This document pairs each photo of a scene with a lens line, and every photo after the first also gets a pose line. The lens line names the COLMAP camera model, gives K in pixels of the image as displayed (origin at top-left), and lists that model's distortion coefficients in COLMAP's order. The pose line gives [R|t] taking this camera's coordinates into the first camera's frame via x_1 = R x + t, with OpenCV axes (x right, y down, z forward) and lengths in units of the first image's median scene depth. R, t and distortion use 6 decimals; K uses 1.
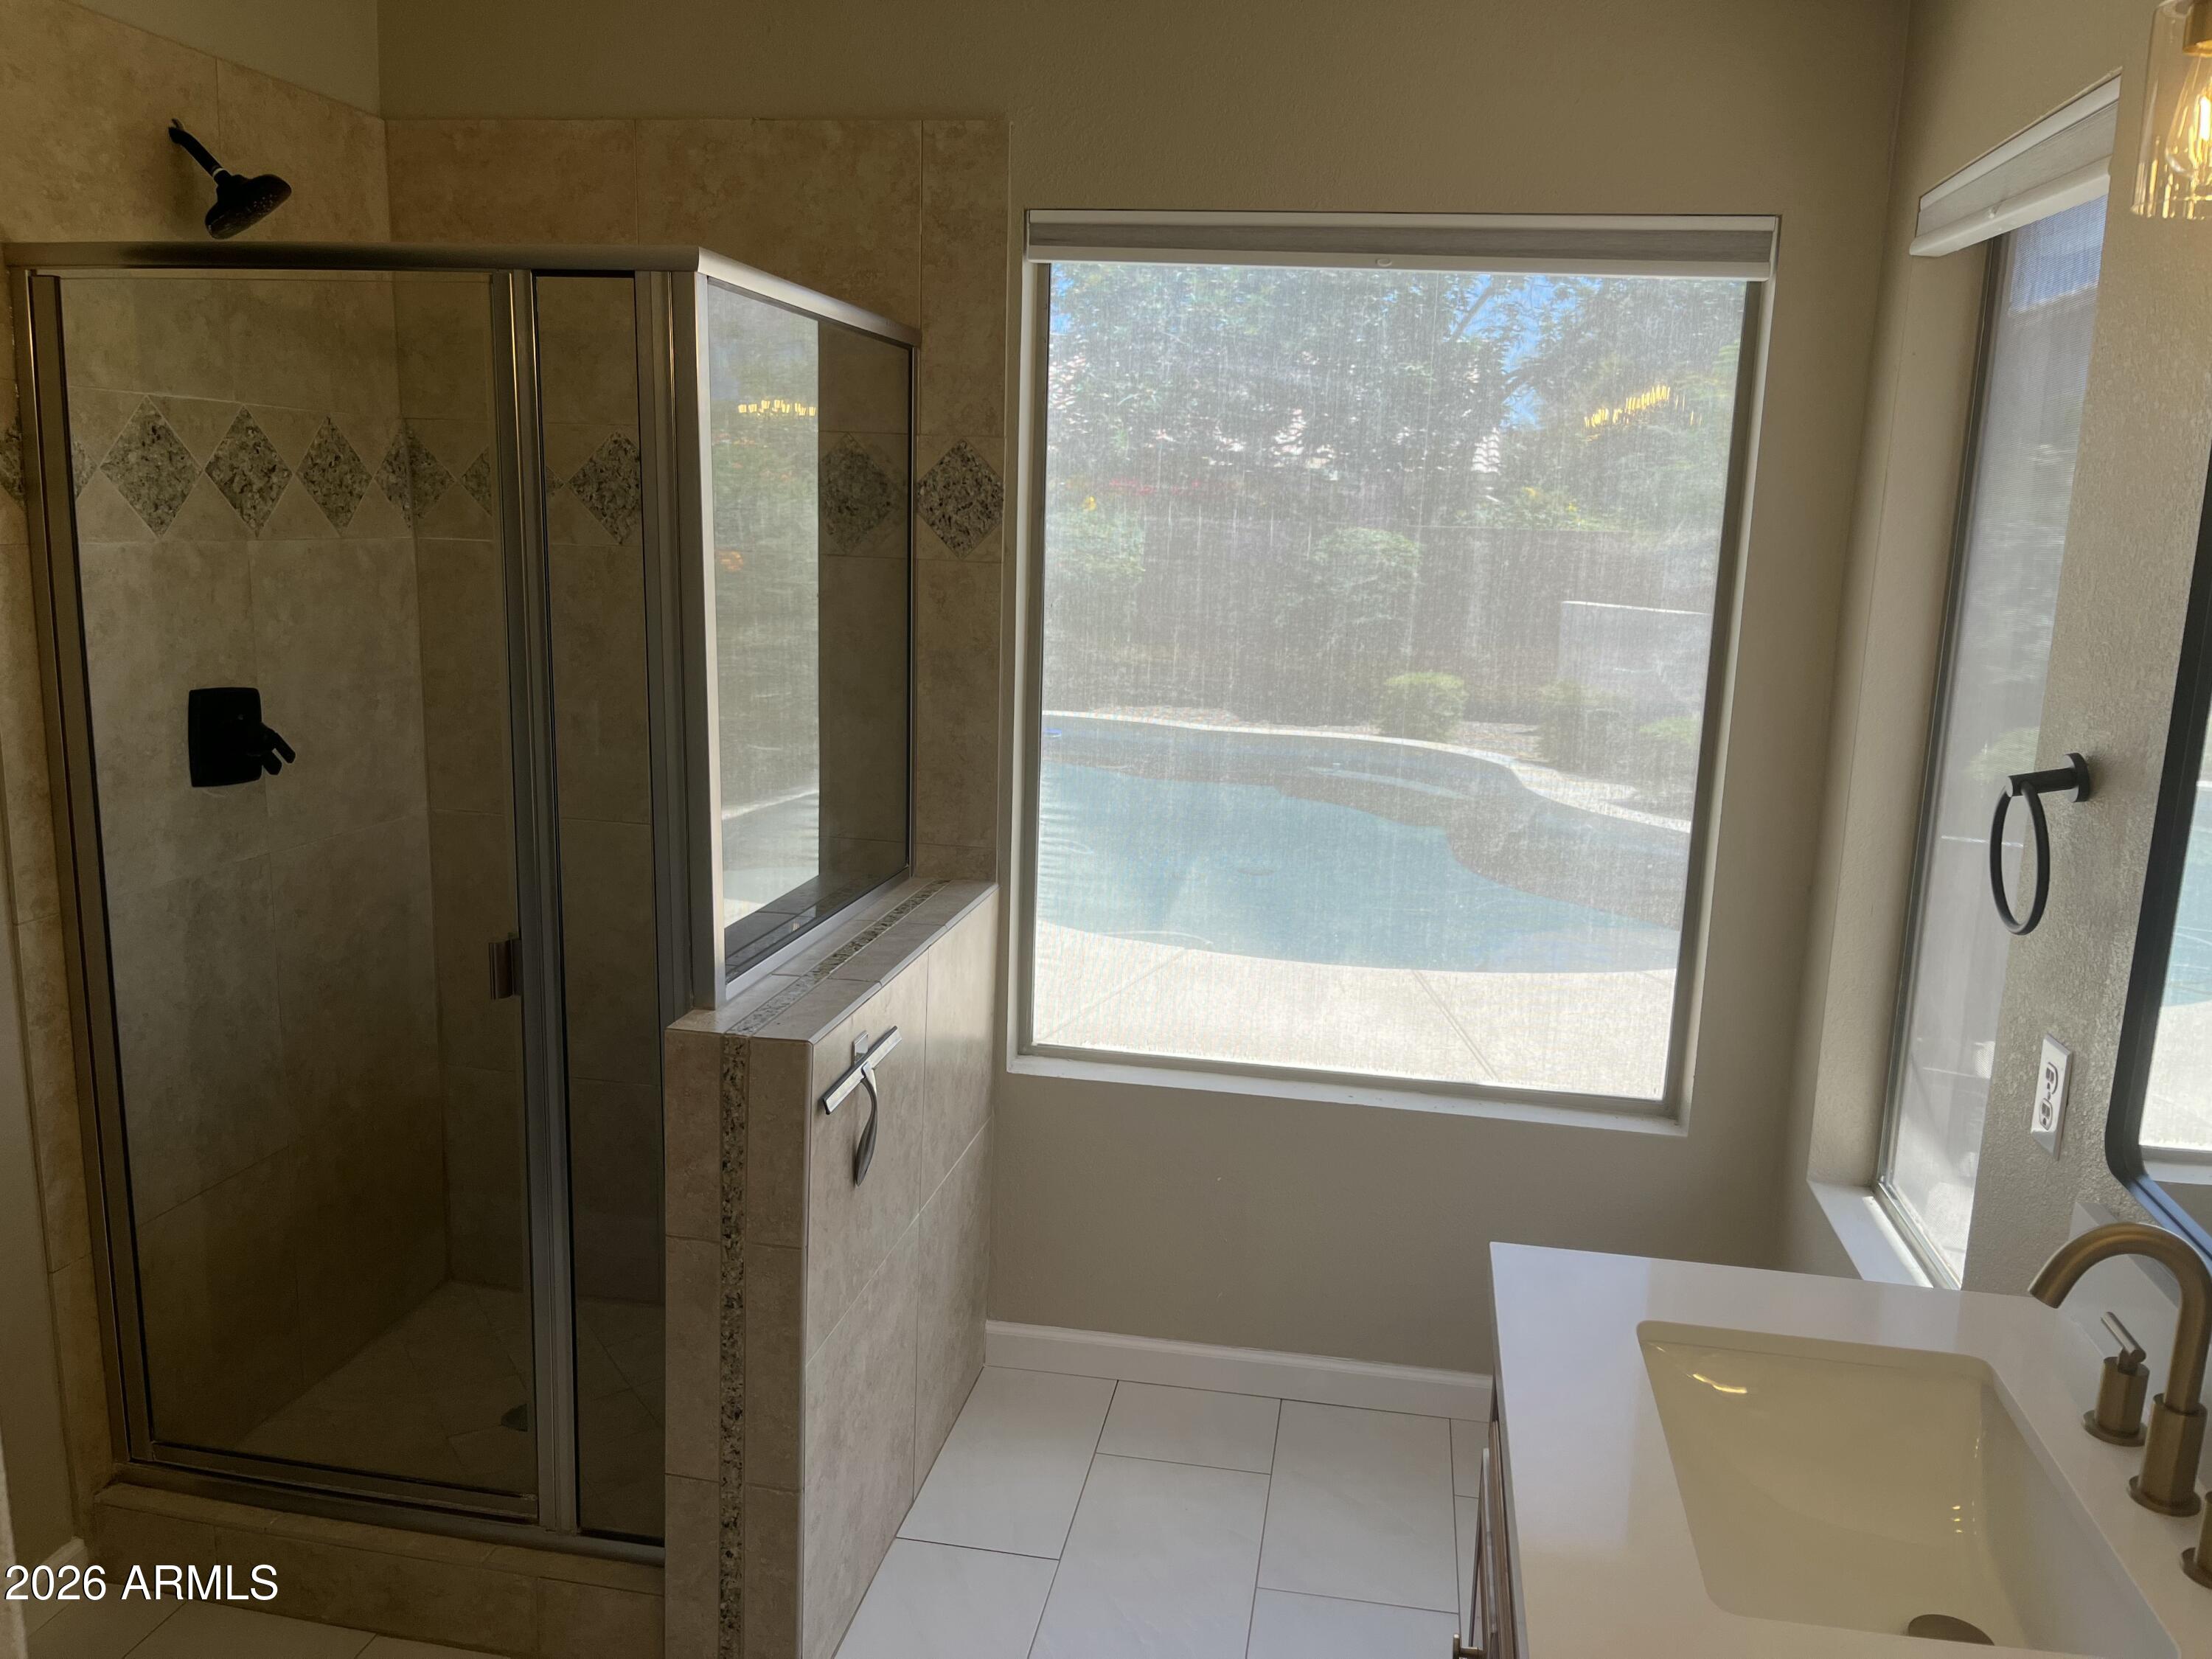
lens RADIAL K [[1676.2, 0, 1111.0], [0, 1676.2, 839.3], [0, 0, 1]] dist [0.055316, -0.081503]
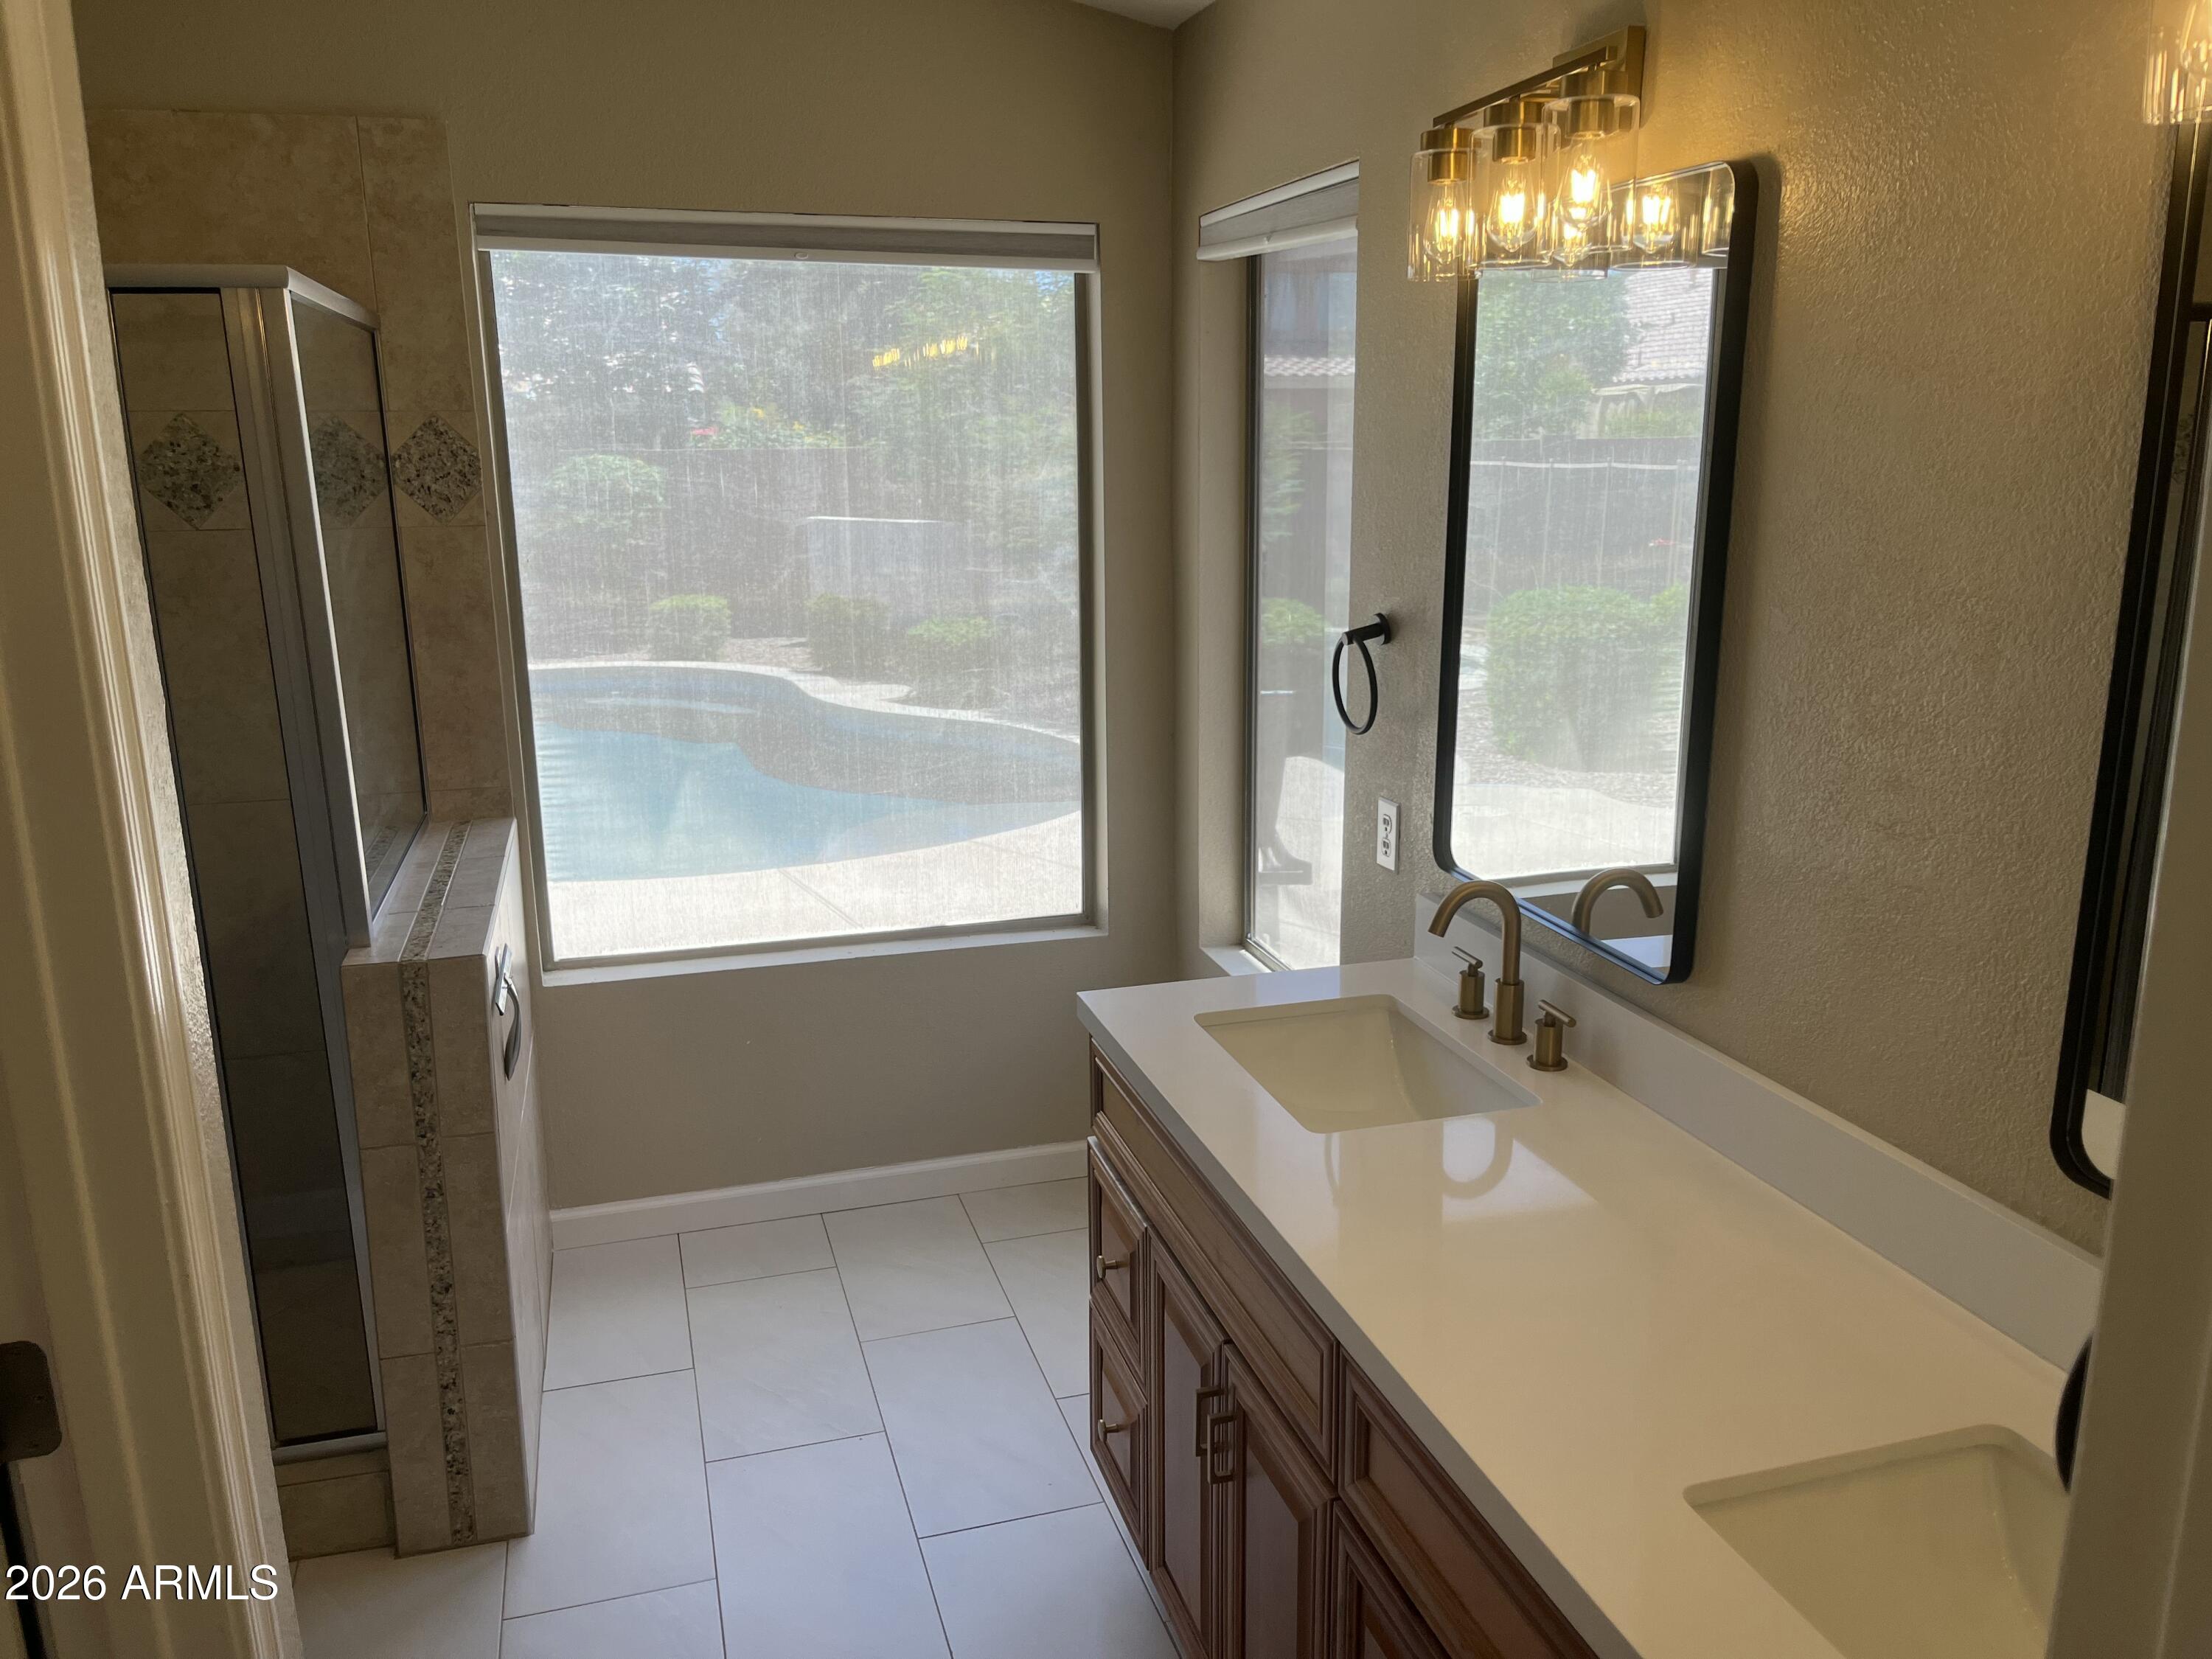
lens RADIAL K [[1676.2, 0, 1088.1], [0, 1676.2, 832.7], [0, 0, 1]] dist [0.055316, -0.081503]
pose [[0.899076, -0.140968, 0.414475, -0.199048], [0.122346, 0.989924, 0.071292, 0.003499], [-0.420349, -0.013387, 0.907264, -0.170241]]
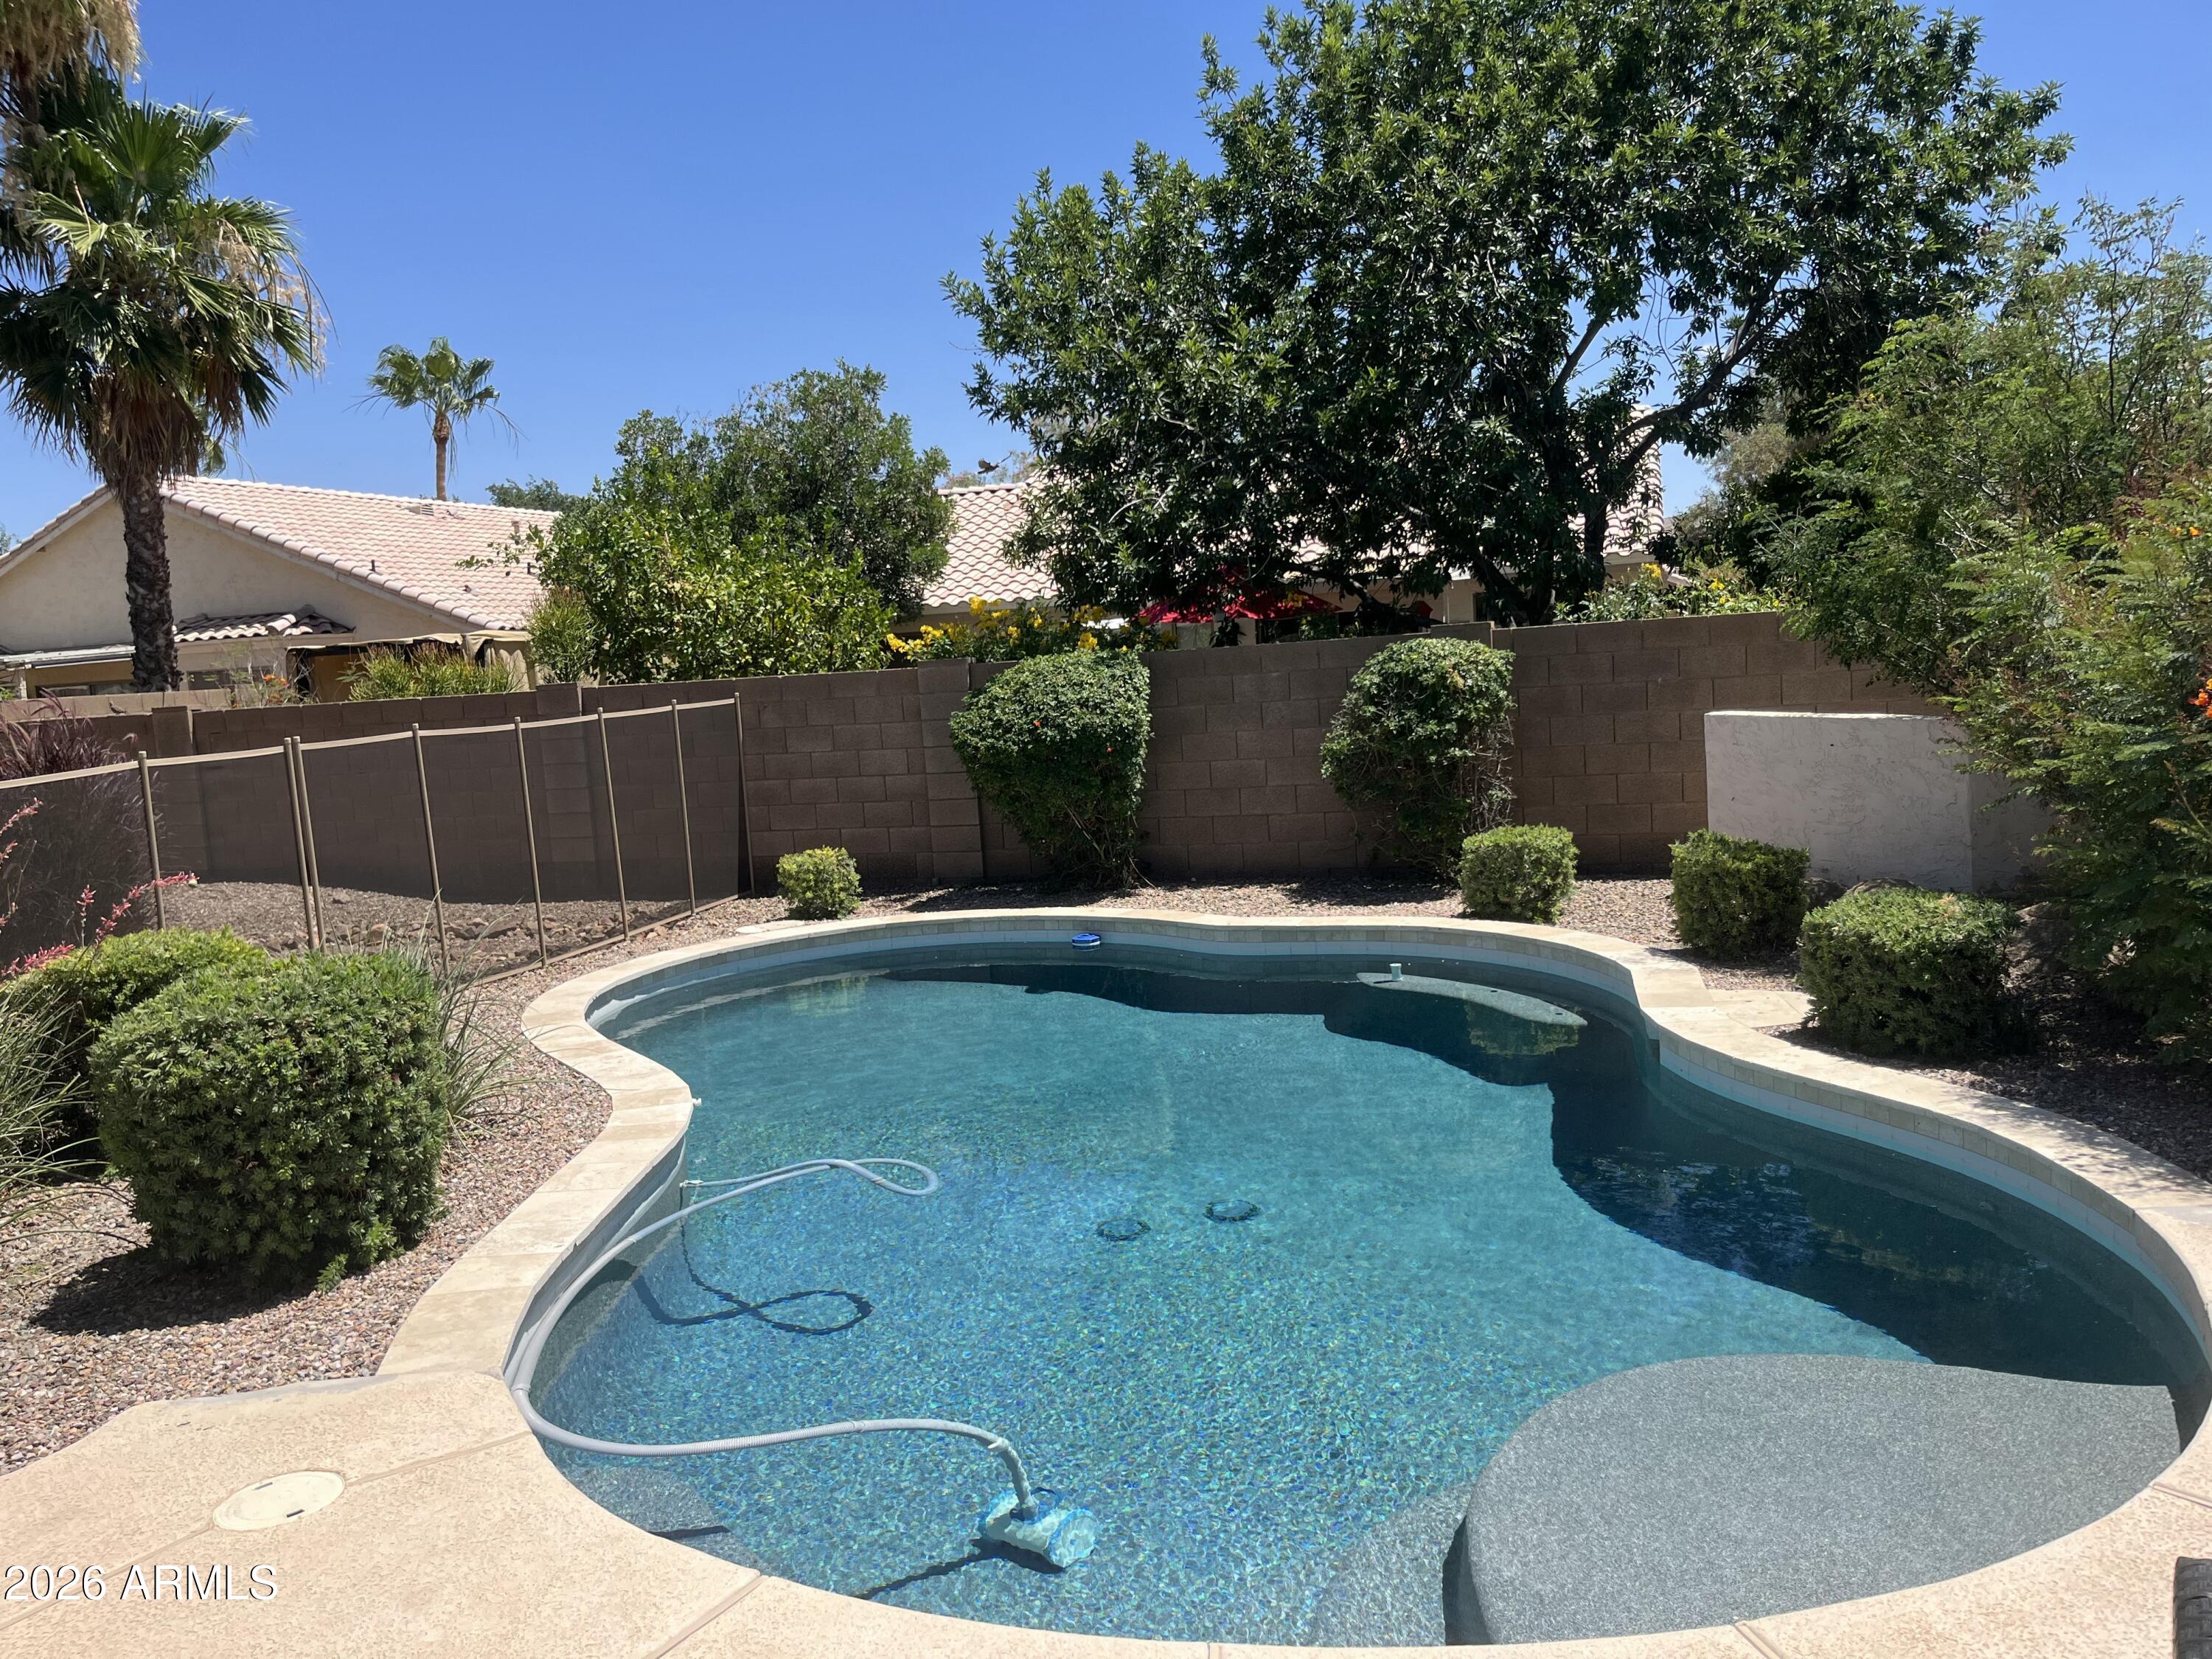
lens RADIAL K [[1676.2, 0, 1089.6], [0, 1676.2, 849.9], [0, 0, 1]] dist [0.055316, -0.081503]
pose [[0.986695, -0.077972, -0.142667, 0.551094], [0.067777, 0.994879, -0.074978, -0.242105], [0.147783, 0.064311, 0.986927, 1.297098]]
